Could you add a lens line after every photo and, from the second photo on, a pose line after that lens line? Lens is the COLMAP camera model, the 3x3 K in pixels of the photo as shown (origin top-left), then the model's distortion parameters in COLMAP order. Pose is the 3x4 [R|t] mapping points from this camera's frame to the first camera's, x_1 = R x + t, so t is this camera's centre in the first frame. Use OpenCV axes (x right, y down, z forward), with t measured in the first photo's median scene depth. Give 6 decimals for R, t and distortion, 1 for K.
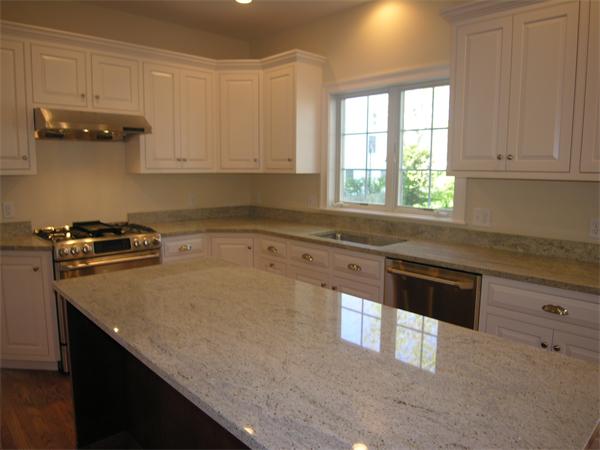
lens RADIAL K [[429.8, 0, 298.2], [0, 429.8, 222.1], [0, 0, 1]] dist [-0.053529, 0.001747]
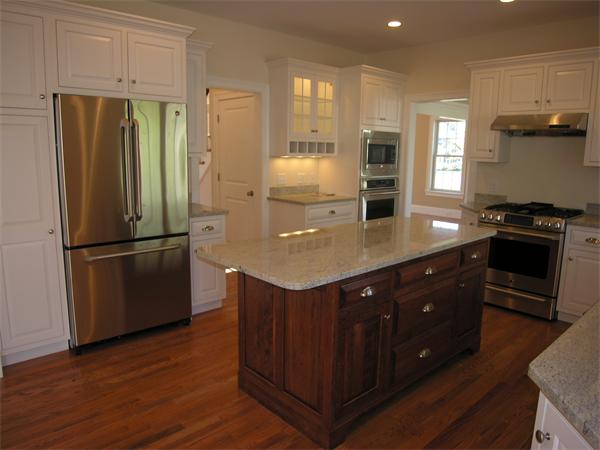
lens RADIAL K [[429.8, 0, 298.2], [0, 429.8, 222.1], [0, 0, 1]] dist [-0.053529, 0.001747]
pose [[-0.021141, 0.158289, -0.987166, 0.720649], [-0.142797, 0.976786, 0.159683, -0.040535], [0.989526, 0.144340, 0.001953, 0.301169]]
